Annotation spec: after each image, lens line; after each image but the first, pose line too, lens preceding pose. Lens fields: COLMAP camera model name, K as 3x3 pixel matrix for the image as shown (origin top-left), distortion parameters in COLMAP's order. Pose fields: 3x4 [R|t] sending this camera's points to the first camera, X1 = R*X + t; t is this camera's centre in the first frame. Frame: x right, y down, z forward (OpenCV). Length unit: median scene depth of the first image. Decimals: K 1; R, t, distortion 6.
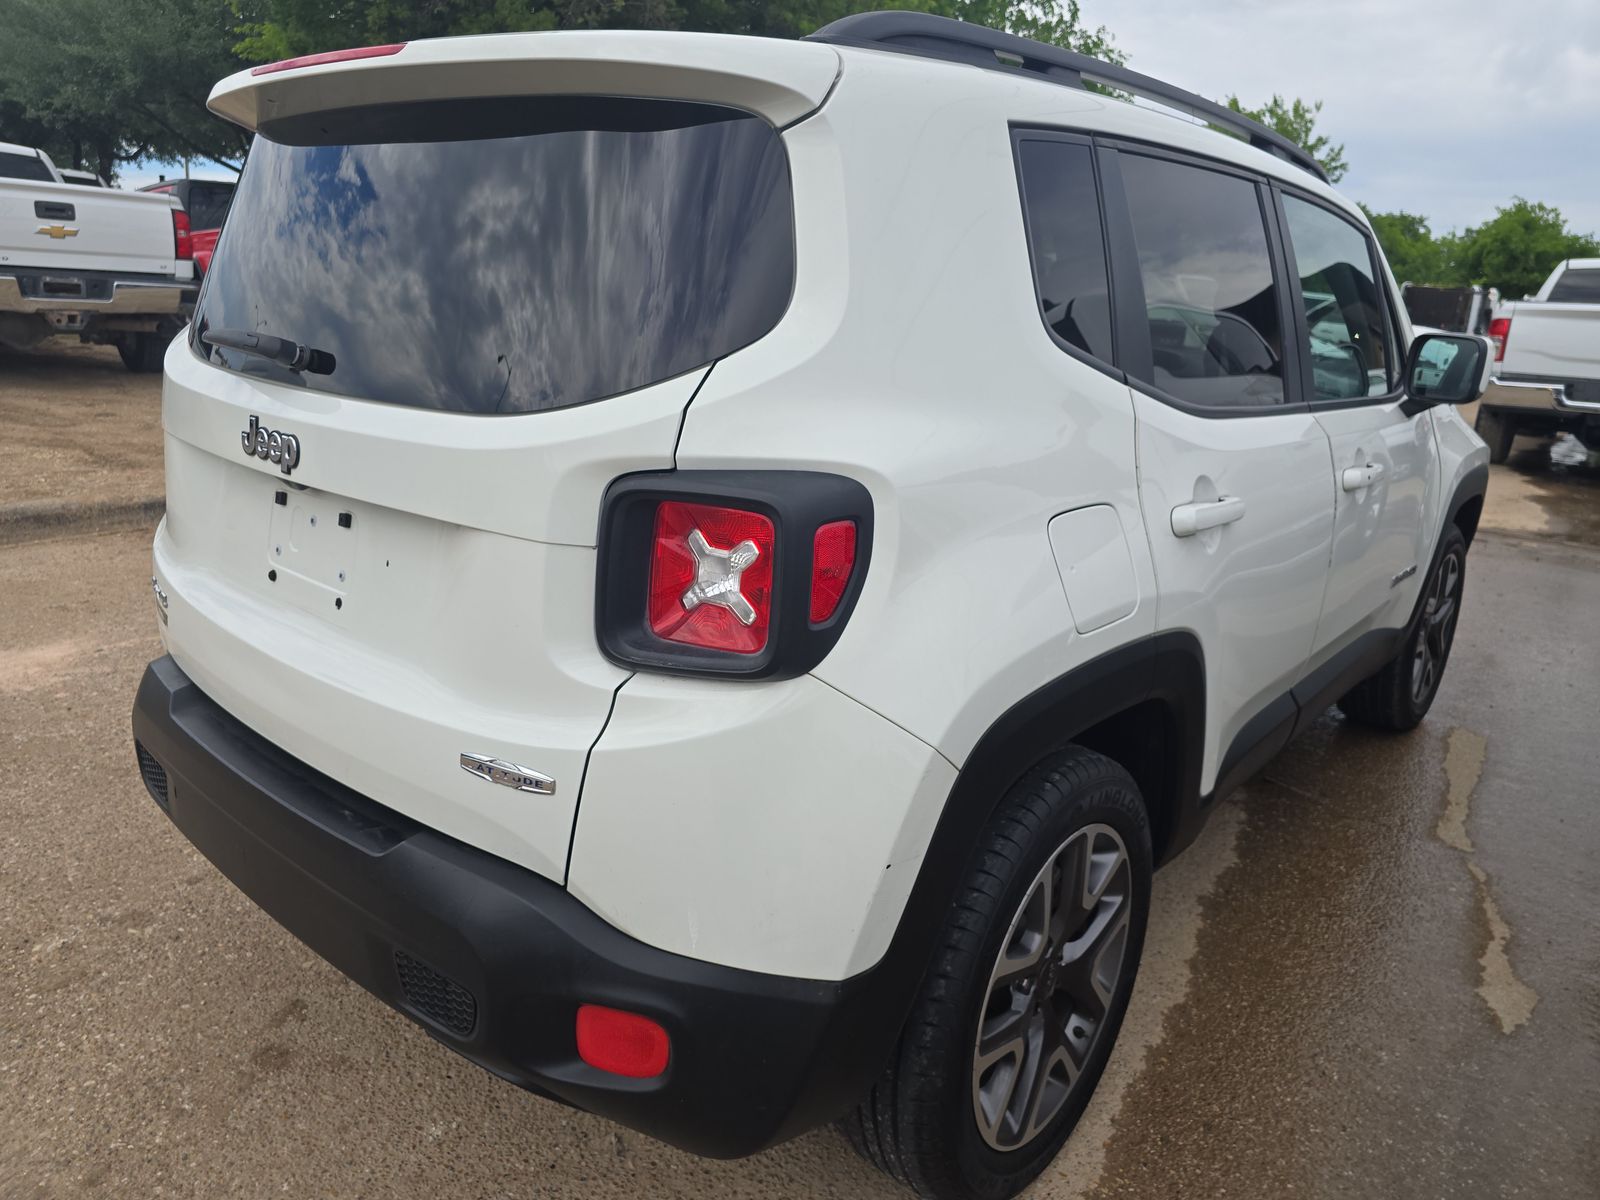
lens RADIAL K [[1073.1, 0, 797.0], [0, 1073.1, 599.3], [0, 0, 1]] dist [0.009484, -0.009750]
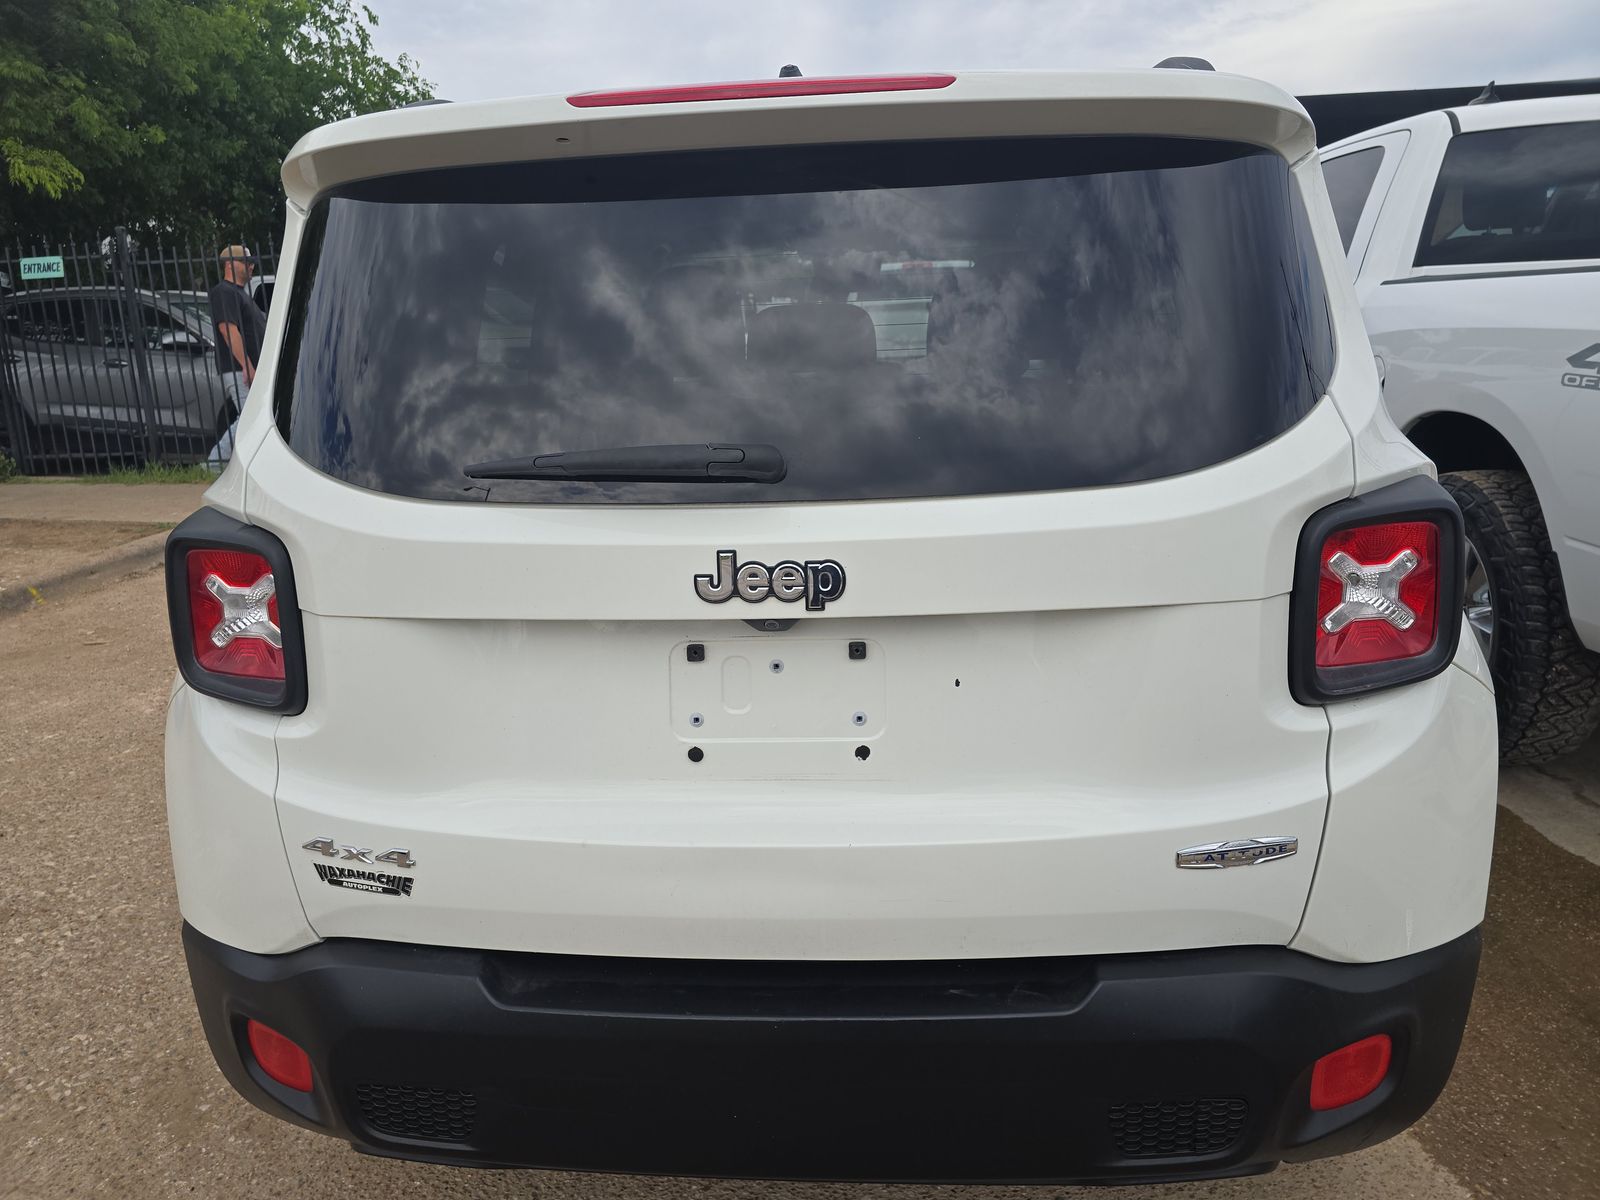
lens RADIAL K [[1073.1, 0, 801.4], [0, 1073.1, 606.6], [0, 0, 1]] dist [0.009484, -0.009750]
pose [[0.811349, -0.228390, 0.538099, -0.976586], [0.237096, 0.969973, 0.054201, -0.177072], [-0.534321, 0.083605, 0.841137, 0.373660]]
